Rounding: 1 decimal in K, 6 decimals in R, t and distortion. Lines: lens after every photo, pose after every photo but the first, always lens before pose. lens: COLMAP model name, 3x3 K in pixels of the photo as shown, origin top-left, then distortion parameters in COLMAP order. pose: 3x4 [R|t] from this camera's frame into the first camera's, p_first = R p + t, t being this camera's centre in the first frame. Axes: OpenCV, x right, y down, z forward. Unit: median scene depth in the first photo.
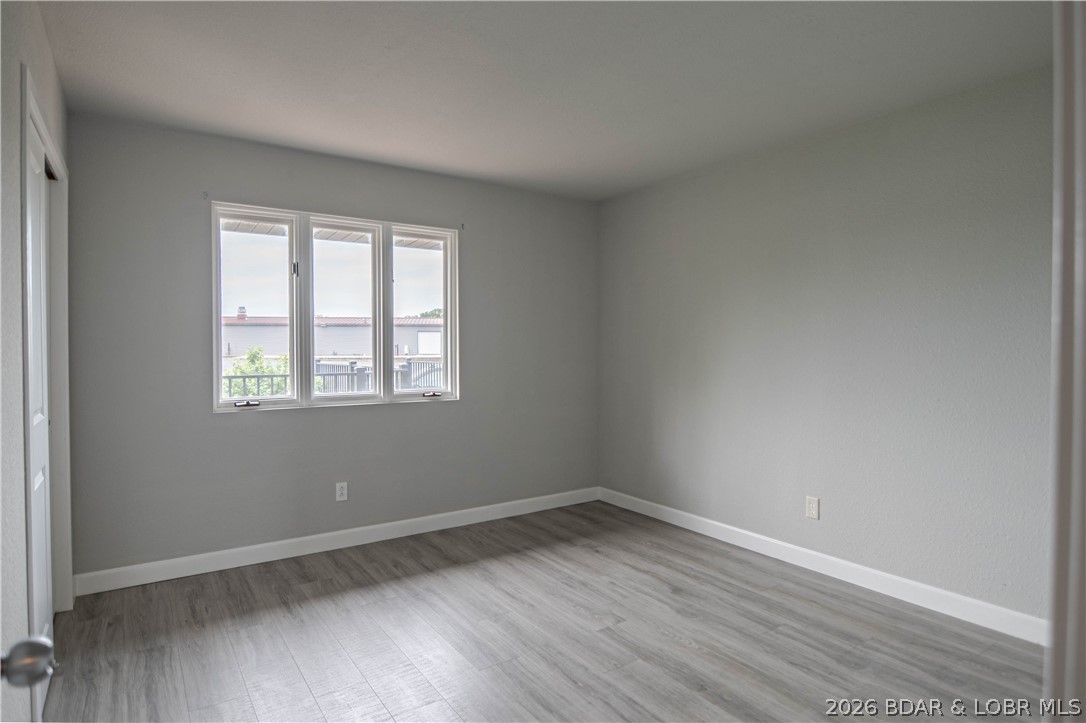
lens RADIAL K [[613.2, 0, 551.3], [0, 613.2, 357.9], [0, 0, 1]] dist [0.005071, -0.016213]
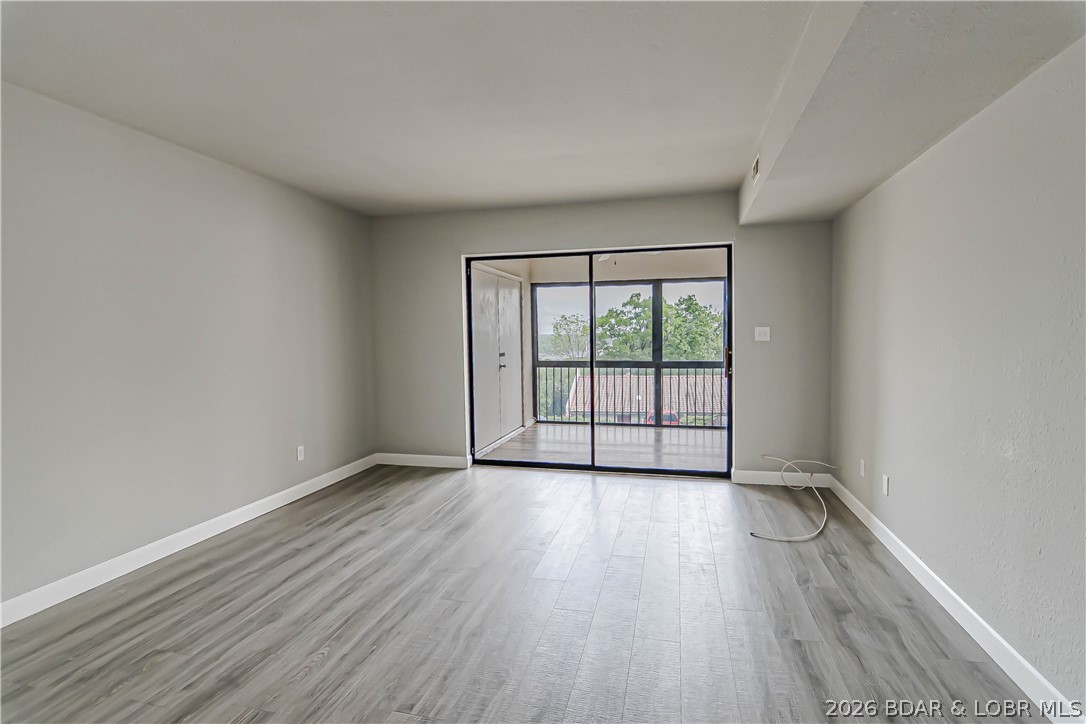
lens RADIAL K [[527.6, 0, 543.0], [0, 527.6, 362.0], [0, 0, 1]] dist [-0.013154, -0.002180]
pose [[-0.658466, -0.012728, 0.752503, -0.921733], [0.050654, 0.996840, 0.061184, -0.021514], [-0.750904, 0.078405, -0.655740, 1.410266]]
